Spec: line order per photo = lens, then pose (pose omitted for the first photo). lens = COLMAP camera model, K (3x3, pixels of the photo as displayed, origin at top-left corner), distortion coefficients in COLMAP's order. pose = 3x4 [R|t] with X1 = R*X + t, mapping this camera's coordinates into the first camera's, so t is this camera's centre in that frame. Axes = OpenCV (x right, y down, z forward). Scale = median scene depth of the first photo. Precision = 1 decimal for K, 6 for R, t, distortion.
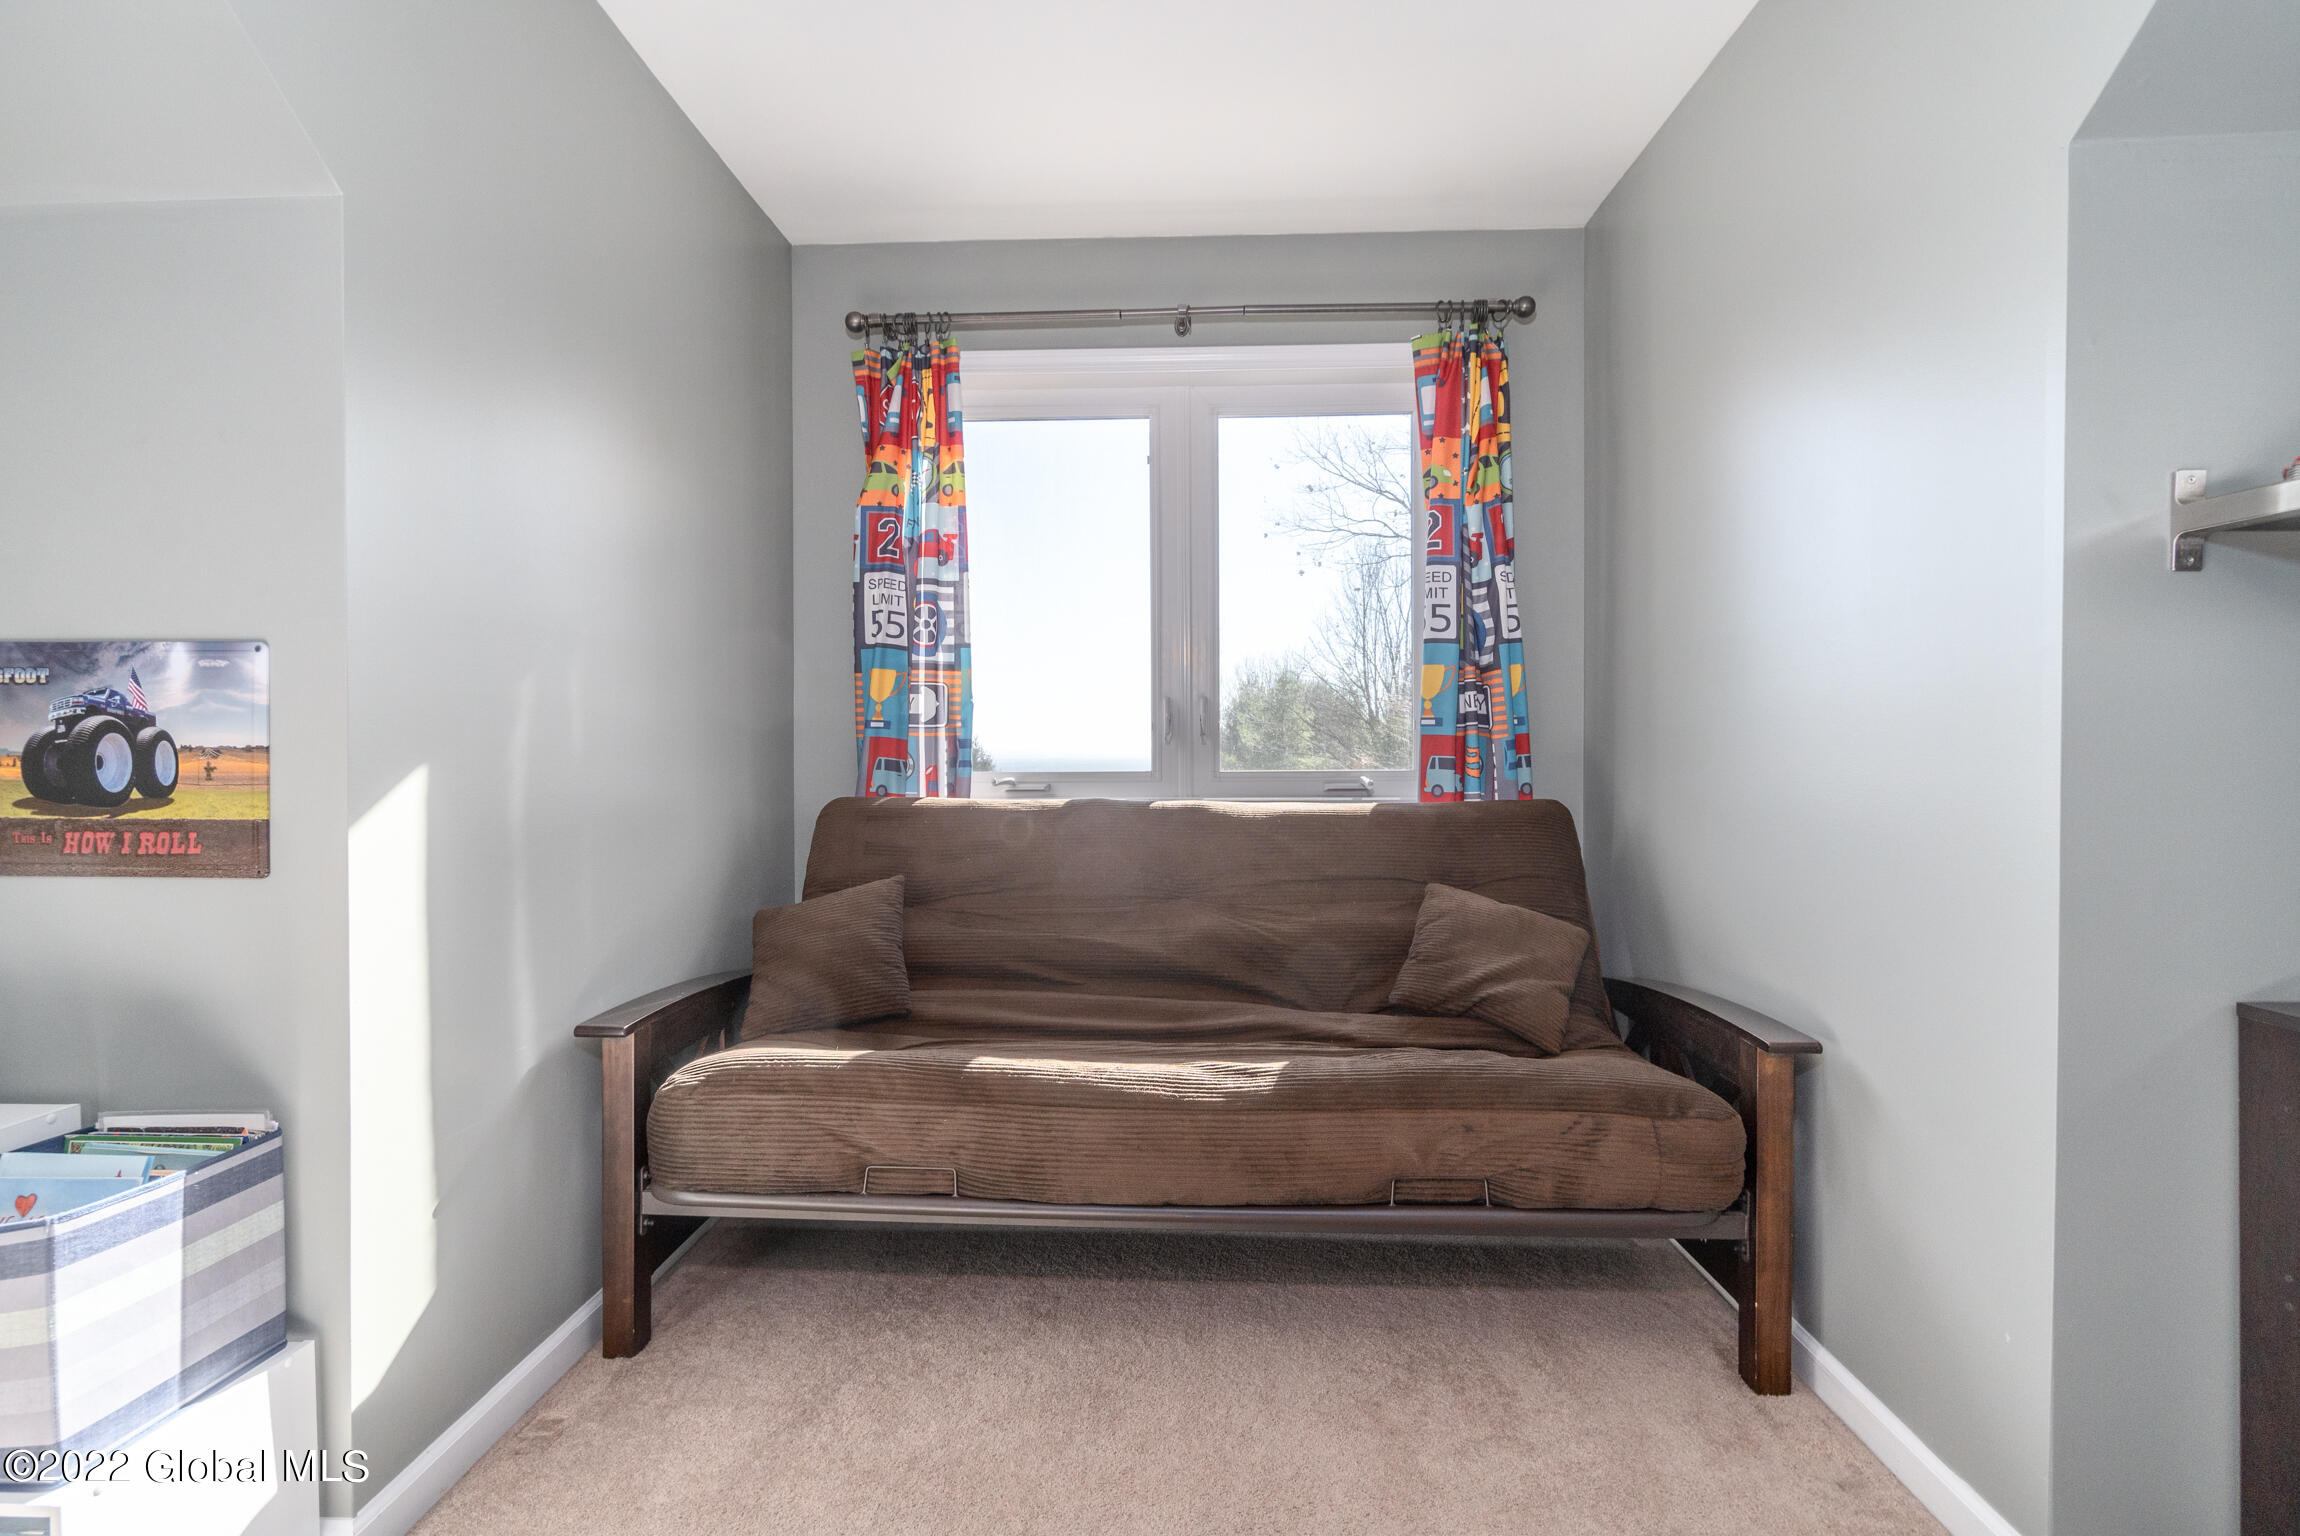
lens RADIAL K [[1056.5, 0, 1149.2], [0, 1056.5, 763.5], [0, 0, 1]] dist [0.001715, -0.000138]
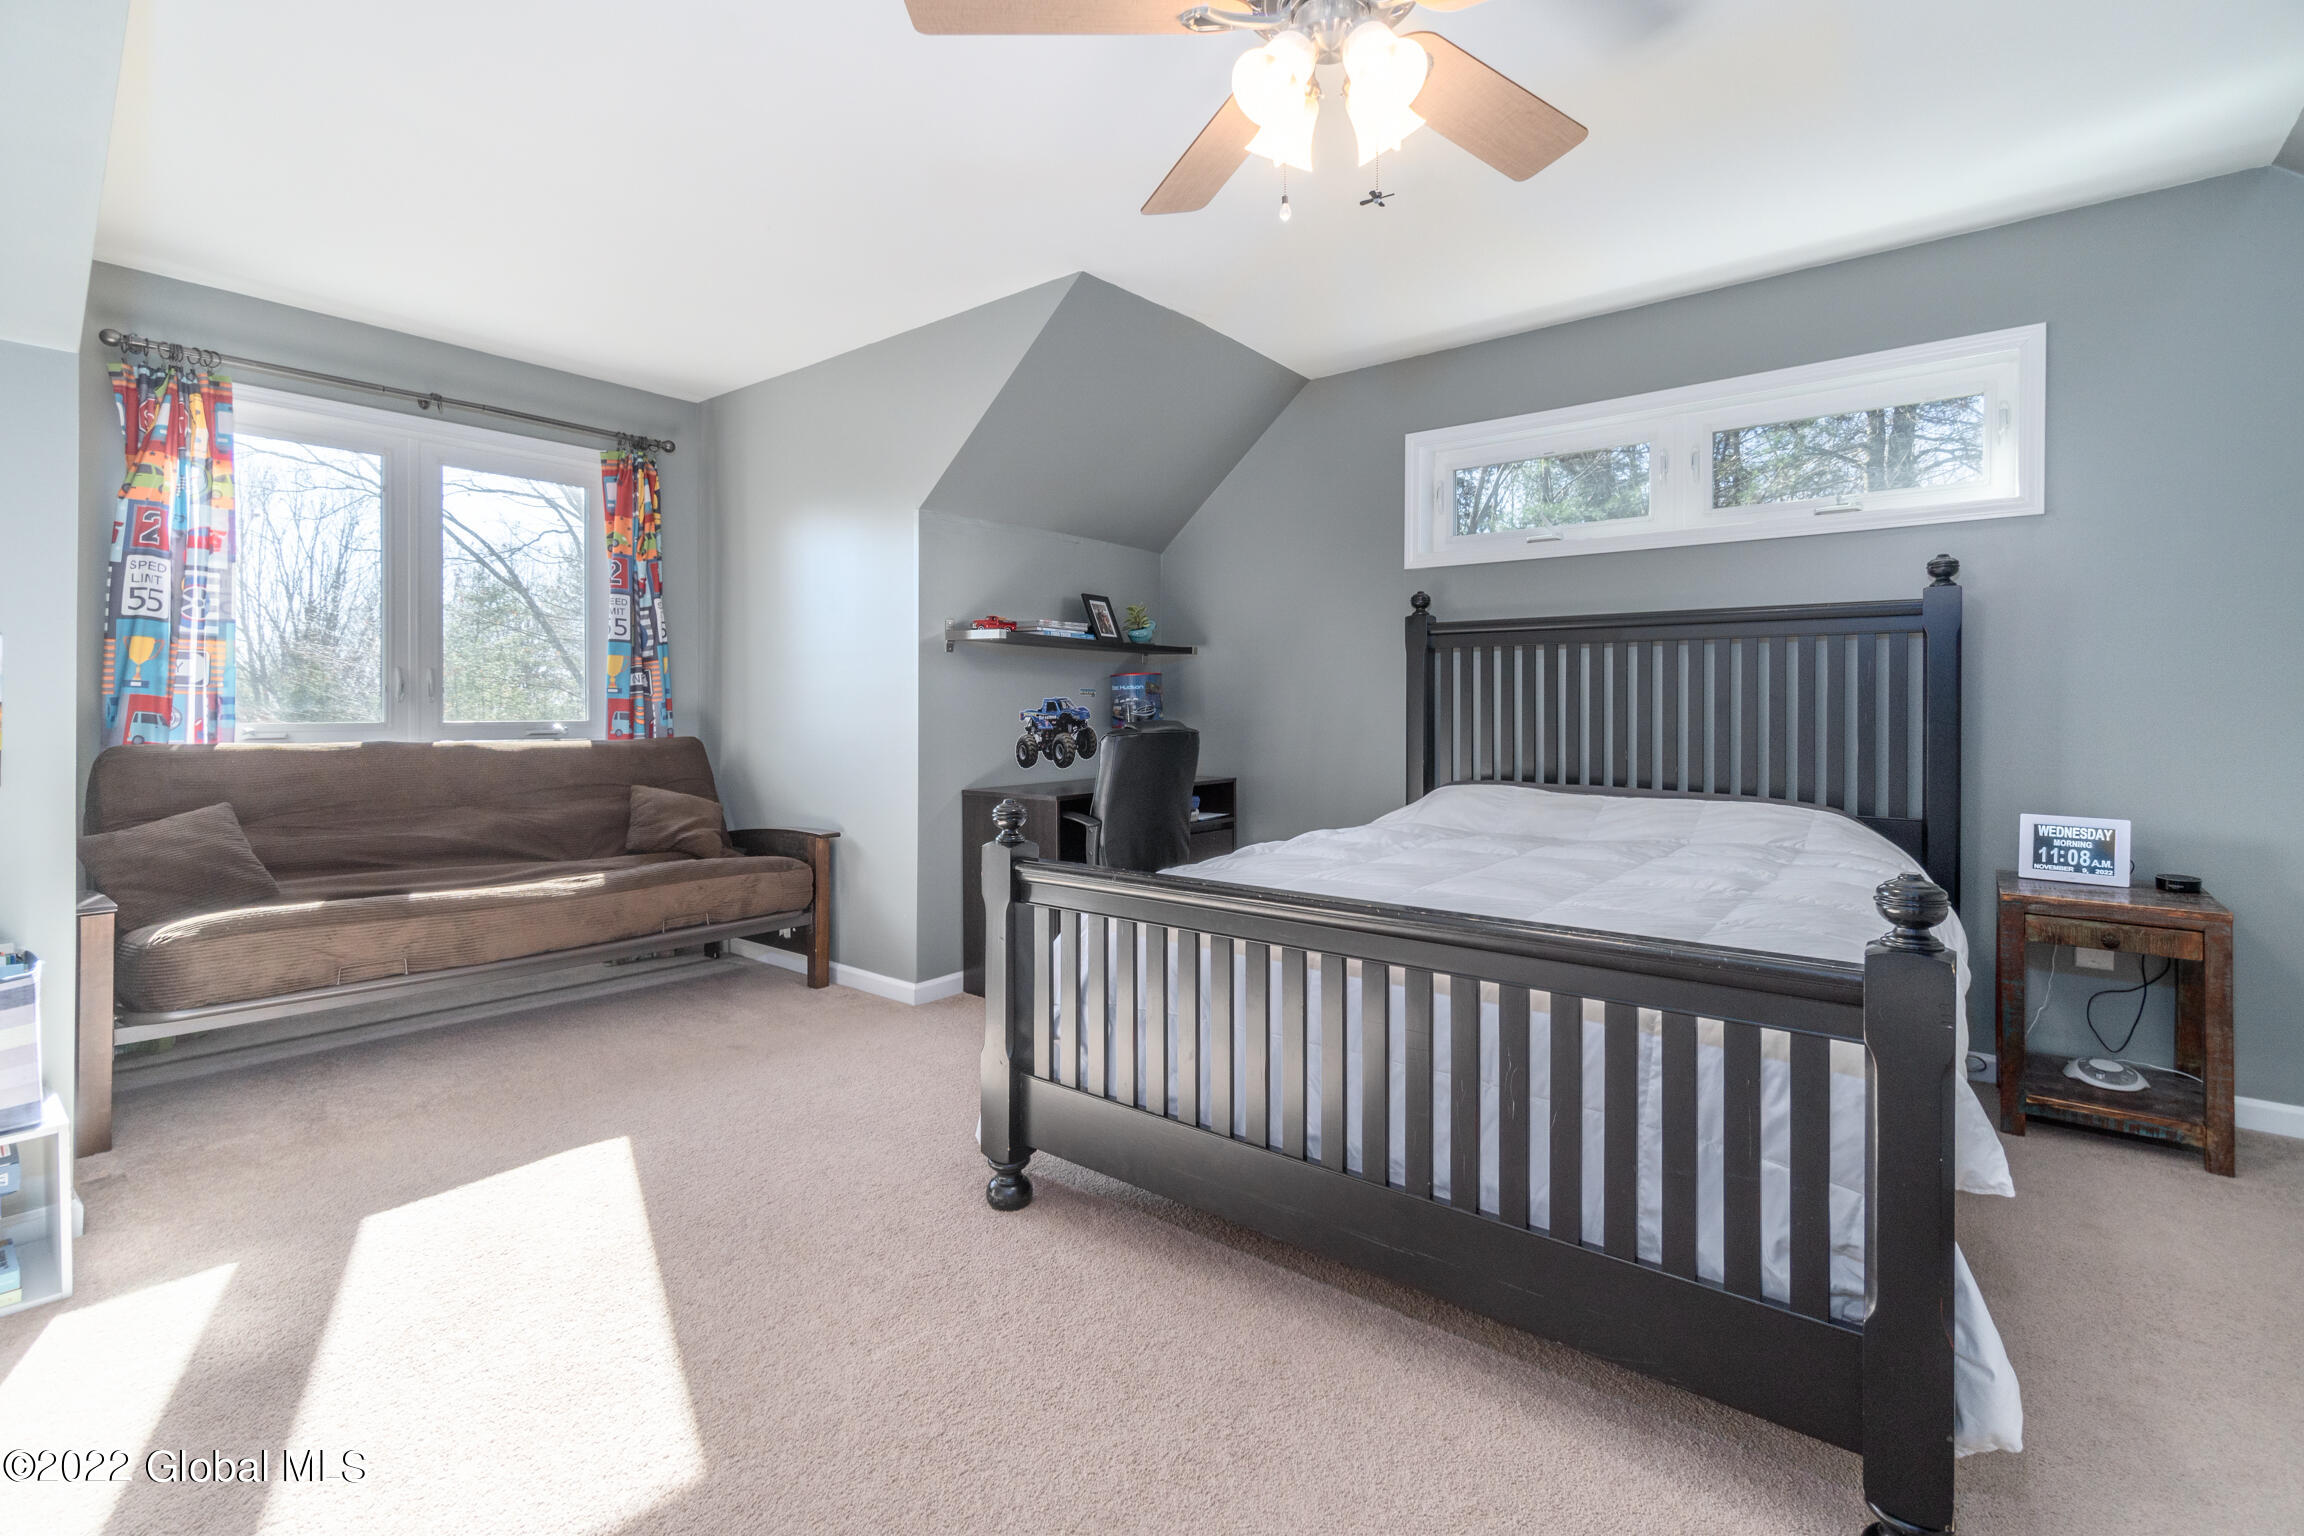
lens RADIAL K [[1058.3, 0, 1163.7], [0, 1058.3, 715.6], [0, 0, 1]] dist [0.001715, -0.000138]
pose [[0.583054, -0.000623, 0.812433, -0.560595], [0.005977, 0.999976, -0.003523, 0.009793], [-0.812411, 0.006910, 0.583044, -0.629481]]
